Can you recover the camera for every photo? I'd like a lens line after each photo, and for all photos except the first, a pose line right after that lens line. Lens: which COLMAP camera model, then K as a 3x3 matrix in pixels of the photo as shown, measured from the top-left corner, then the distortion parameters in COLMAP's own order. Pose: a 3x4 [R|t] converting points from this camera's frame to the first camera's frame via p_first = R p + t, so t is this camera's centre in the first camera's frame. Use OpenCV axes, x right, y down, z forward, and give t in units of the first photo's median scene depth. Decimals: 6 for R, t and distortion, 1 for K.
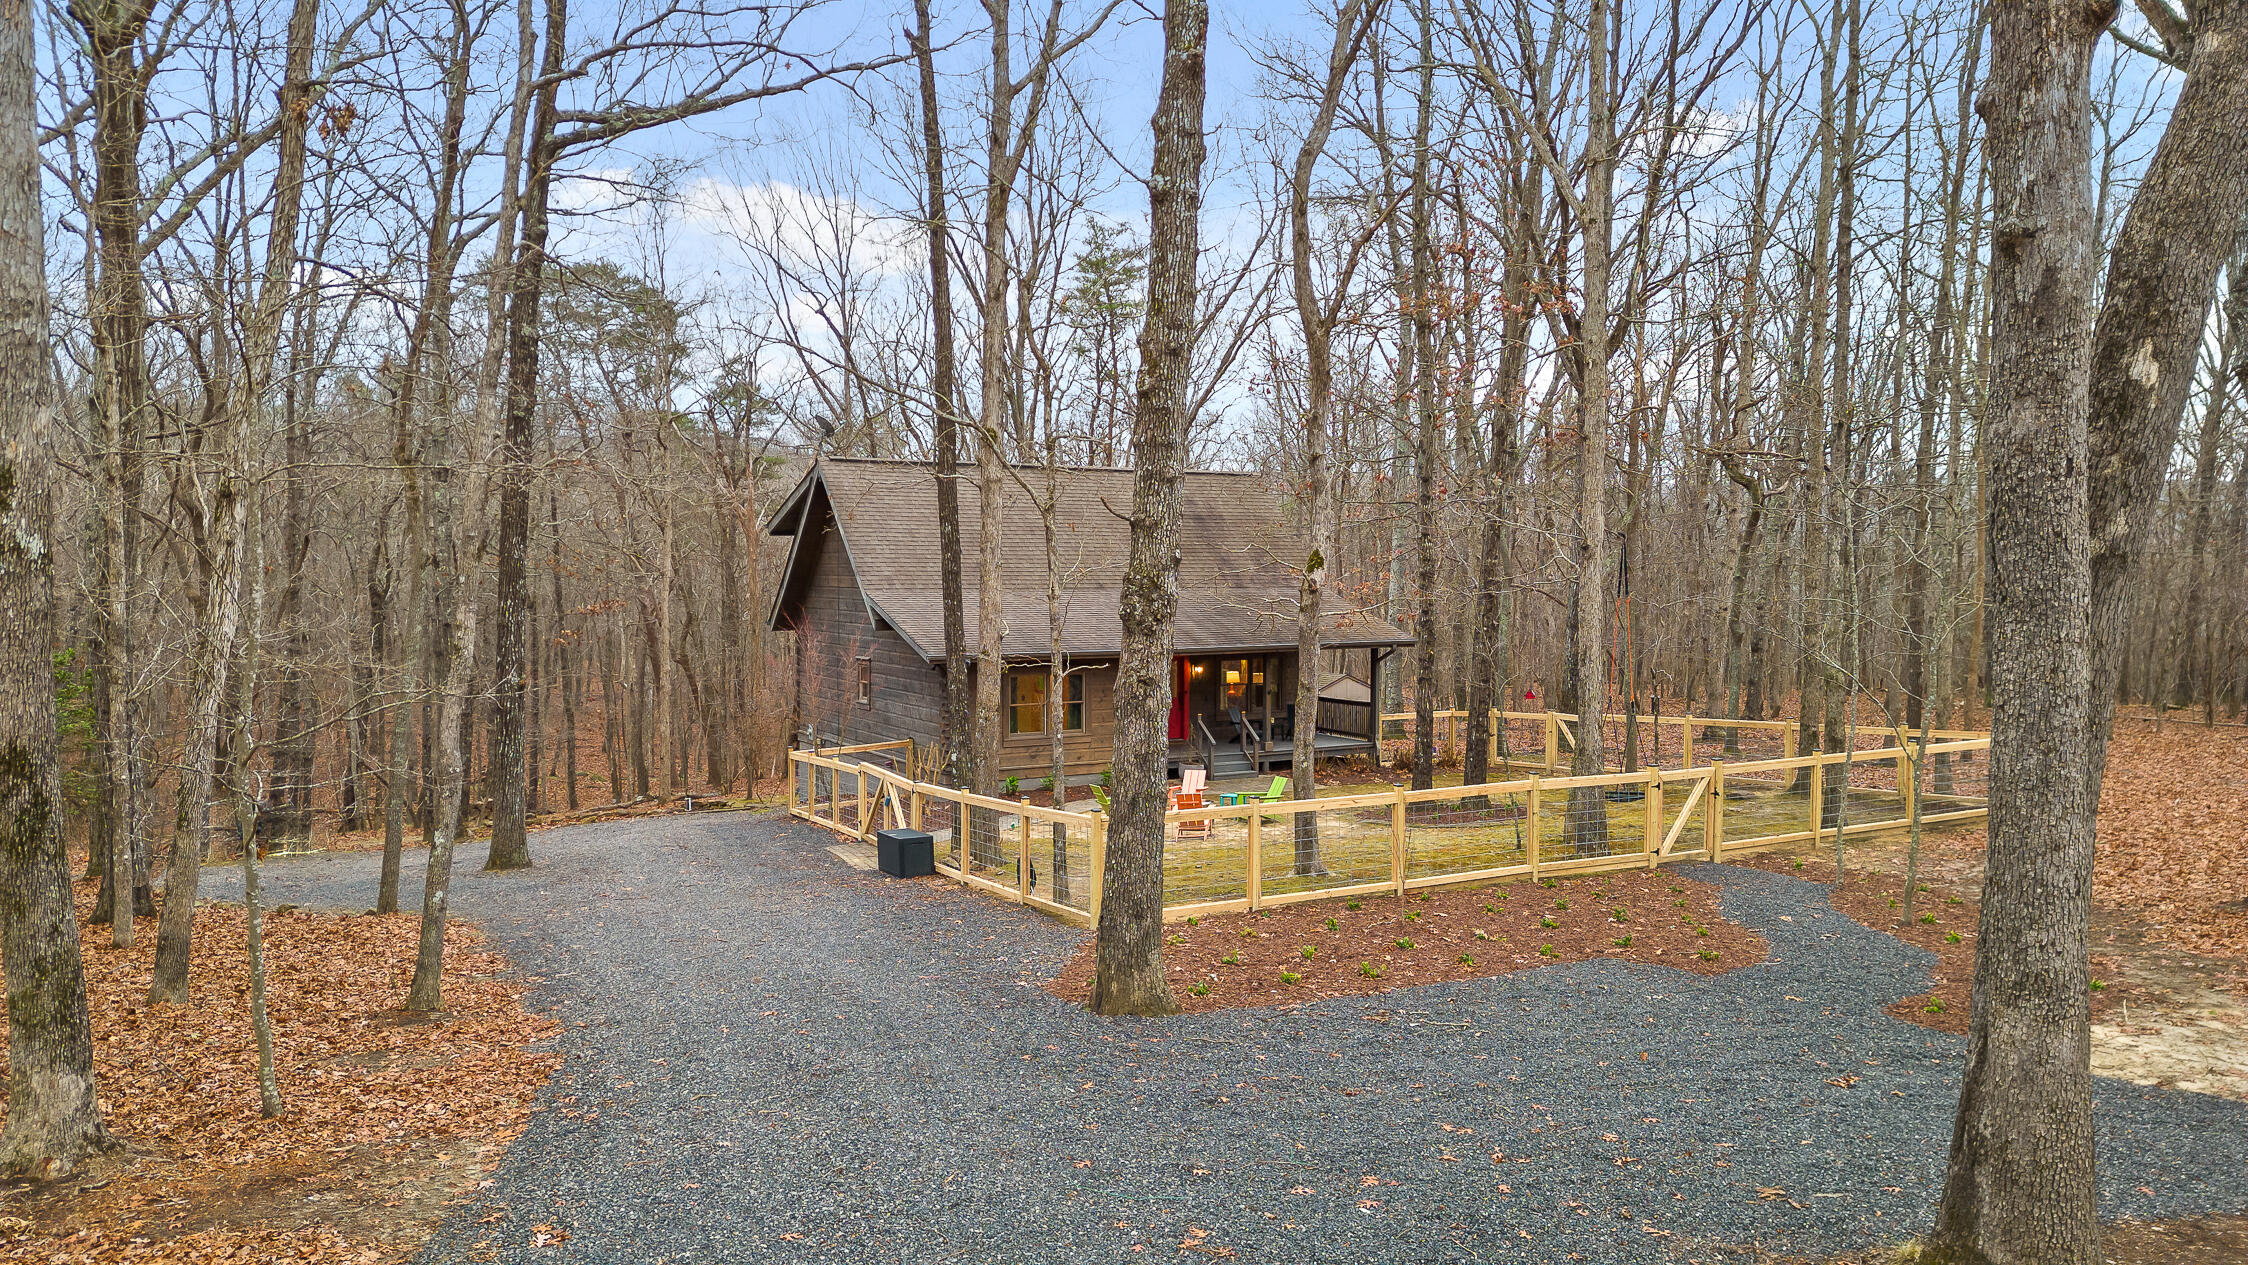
lens RADIAL K [[1546.5, 0, 1124.0], [0, 1546.5, 632.5], [0, 0, 1]] dist [0.080494, -0.000435]
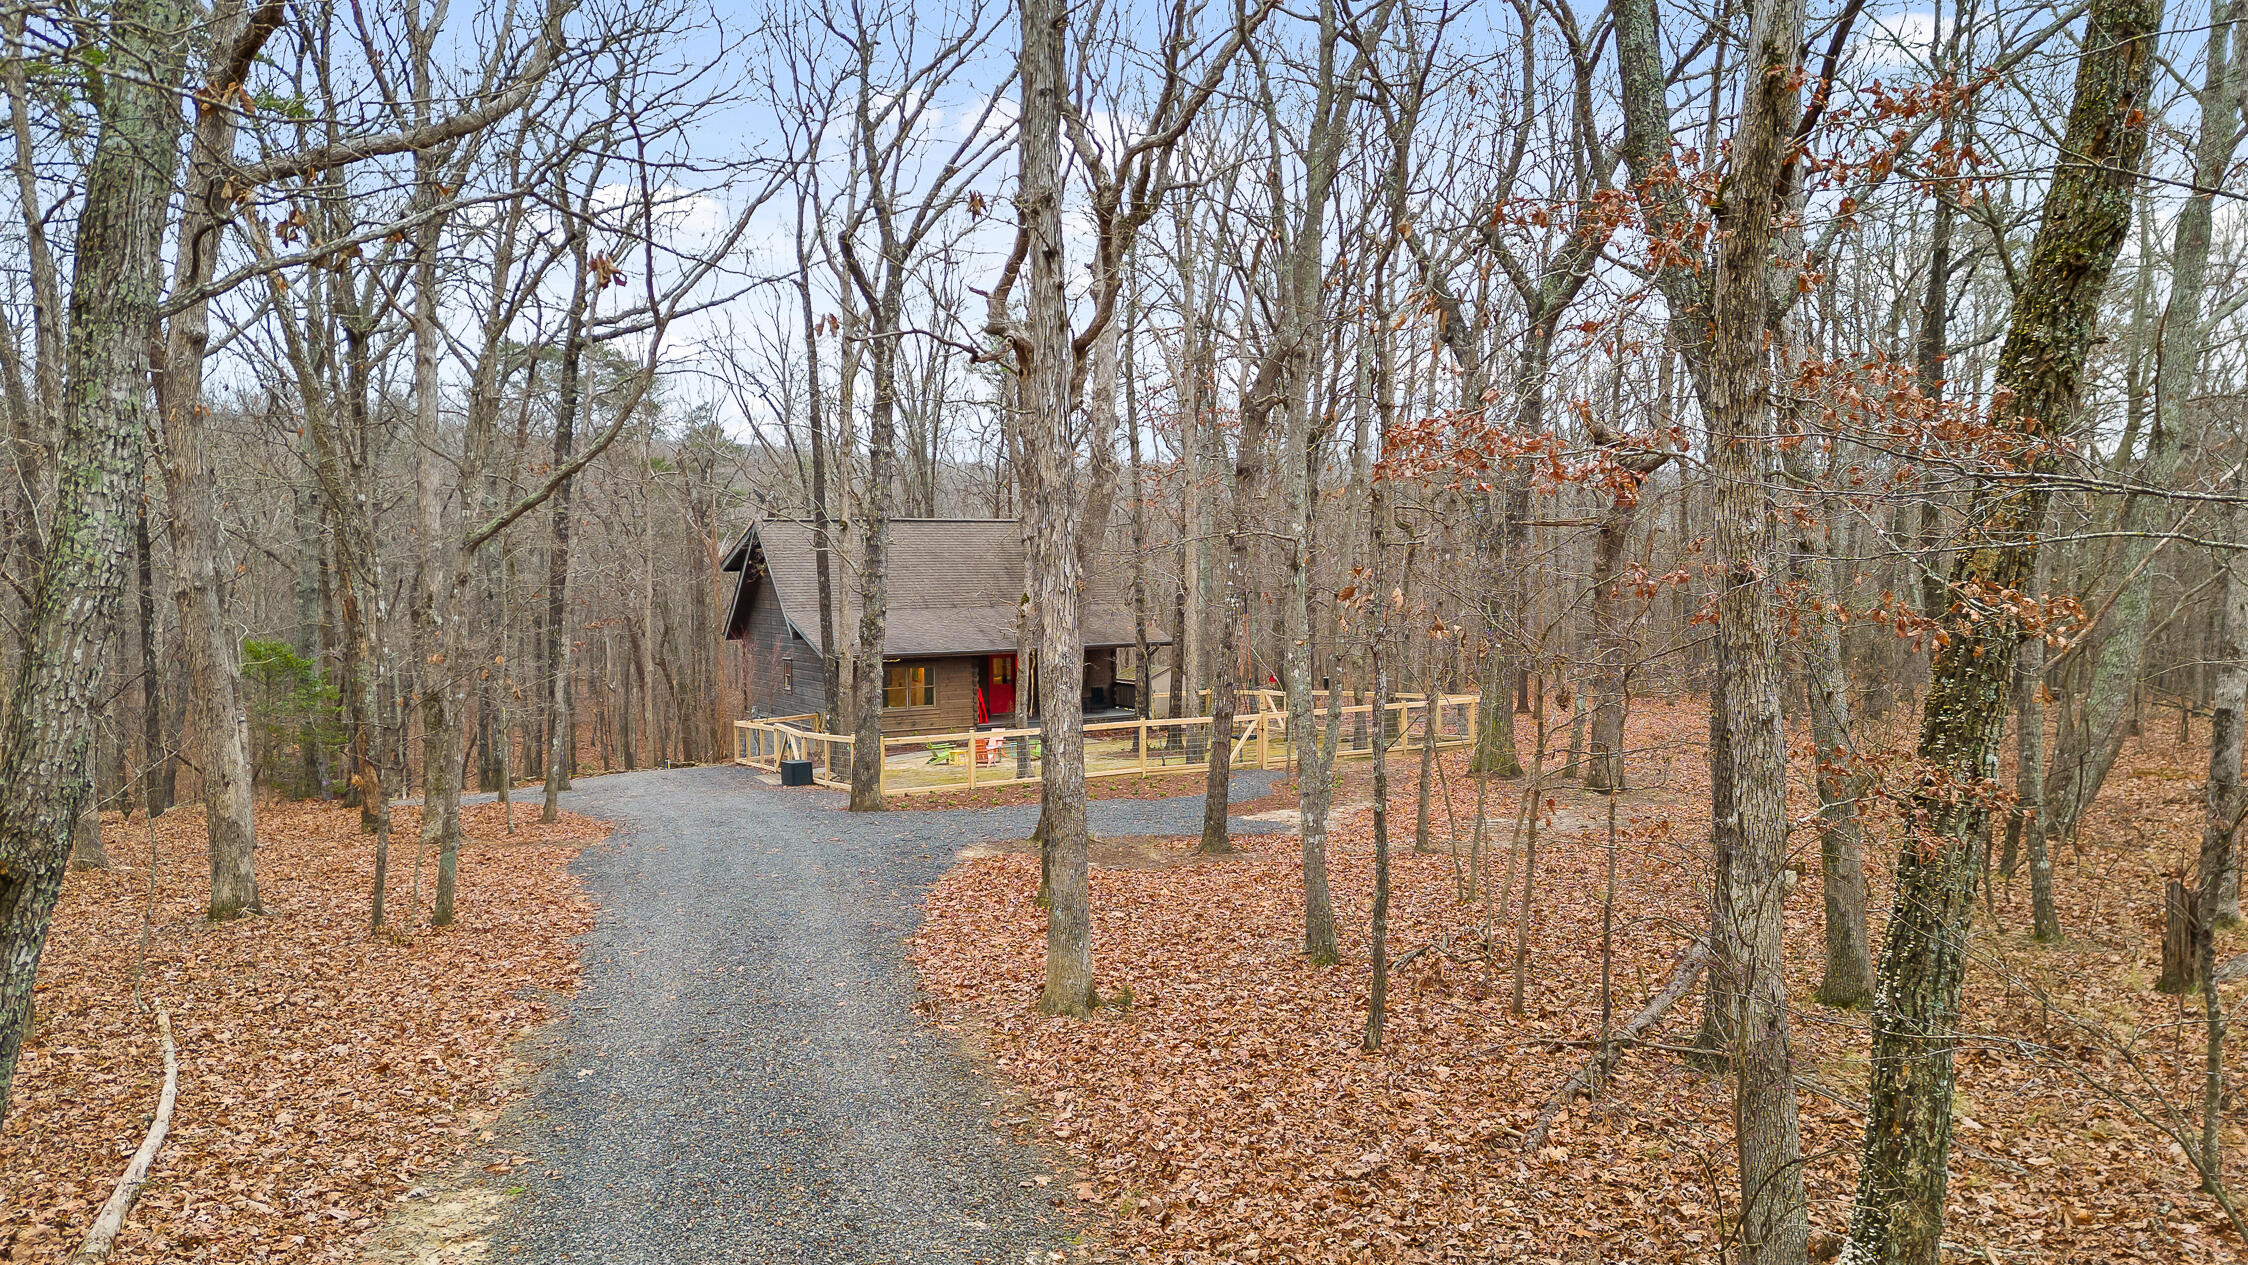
lens RADIAL K [[1544.1, 0, 1124.0], [0, 1544.1, 632.5], [0, 0, 1]] dist [0.044970, -0.045497]
pose [[0.999778, -0.014257, 0.015517, 0.126263], [0.014237, 0.999898, 0.001407, -0.005325], [-0.015535, -0.001186, 0.999879, -0.458551]]
